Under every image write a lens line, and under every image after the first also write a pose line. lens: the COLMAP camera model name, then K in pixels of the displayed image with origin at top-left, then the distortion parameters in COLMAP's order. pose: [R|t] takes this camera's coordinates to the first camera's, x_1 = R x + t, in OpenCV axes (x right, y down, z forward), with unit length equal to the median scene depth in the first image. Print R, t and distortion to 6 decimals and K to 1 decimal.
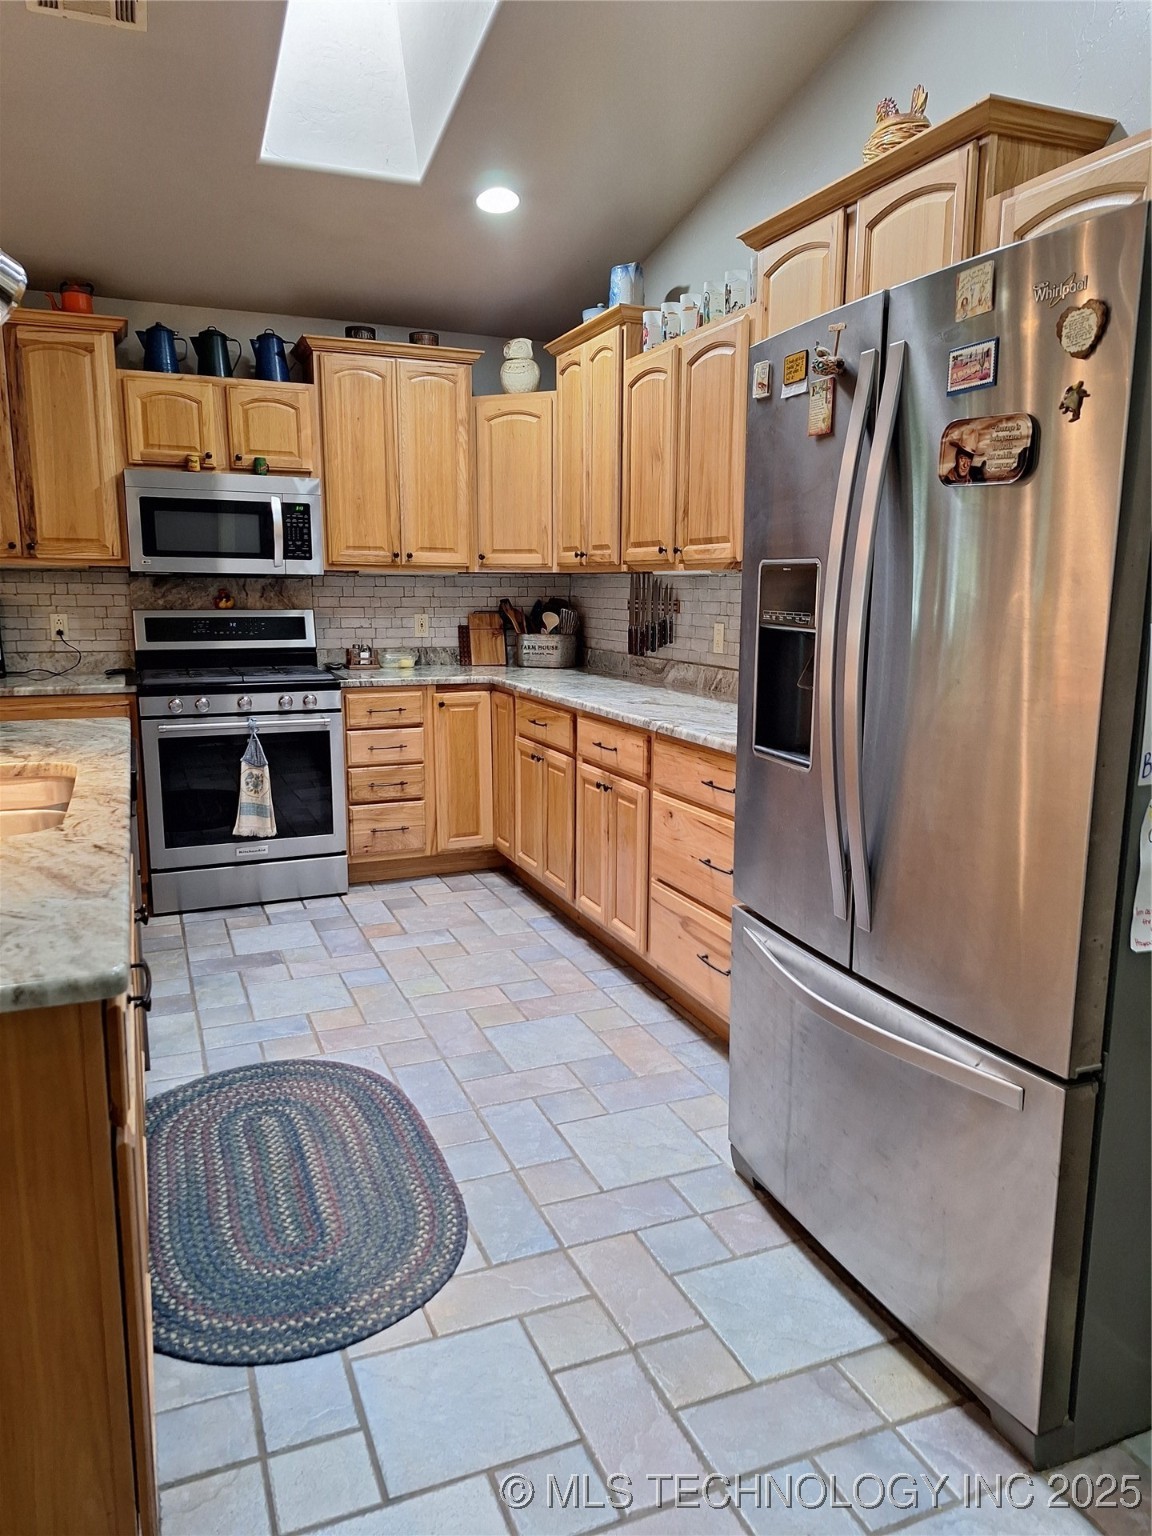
lens RADIAL K [[1074.7, 0, 577.6], [0, 1074.7, 777.2], [0, 0, 1]] dist [0.054455, -0.037990]
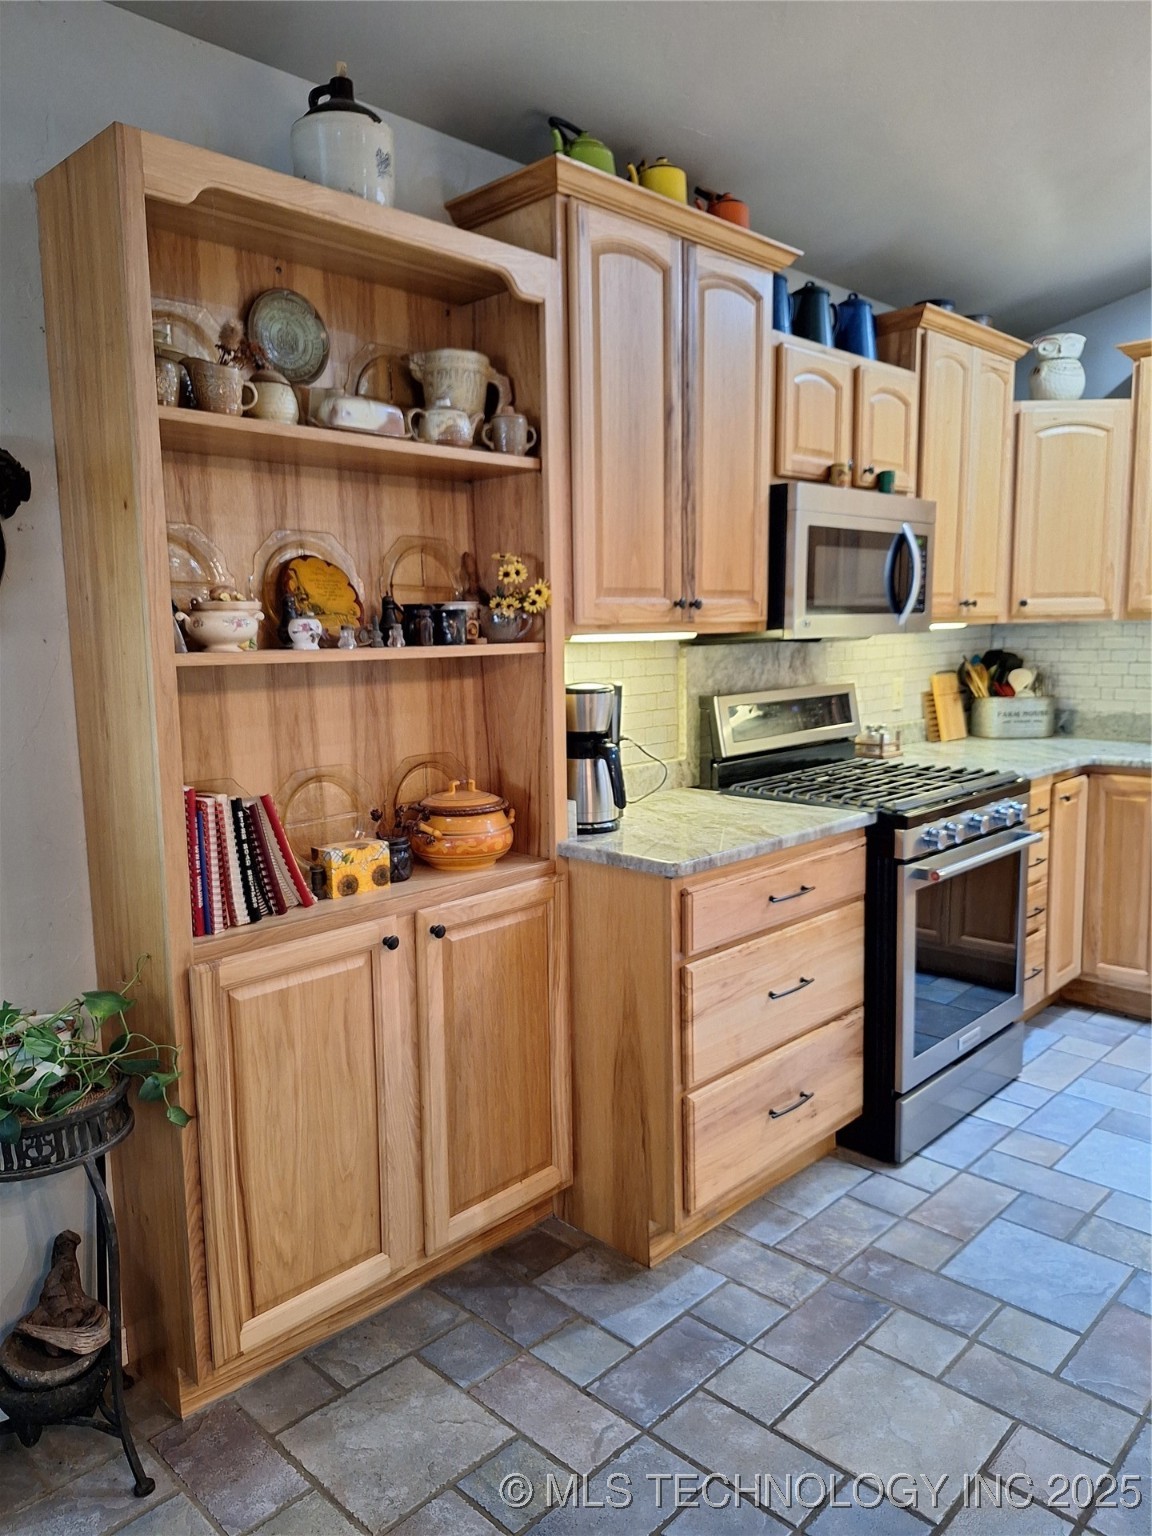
lens RADIAL K [[1074.7, 0, 574.7], [0, 1074.7, 756.0], [0, 0, 1]] dist [0.054455, -0.037990]
pose [[0.916993, -0.073963, 0.391987, -0.729857], [0.098078, 0.994299, -0.041826, -0.097705], [-0.386659, 0.076800, 0.919019, 0.429645]]
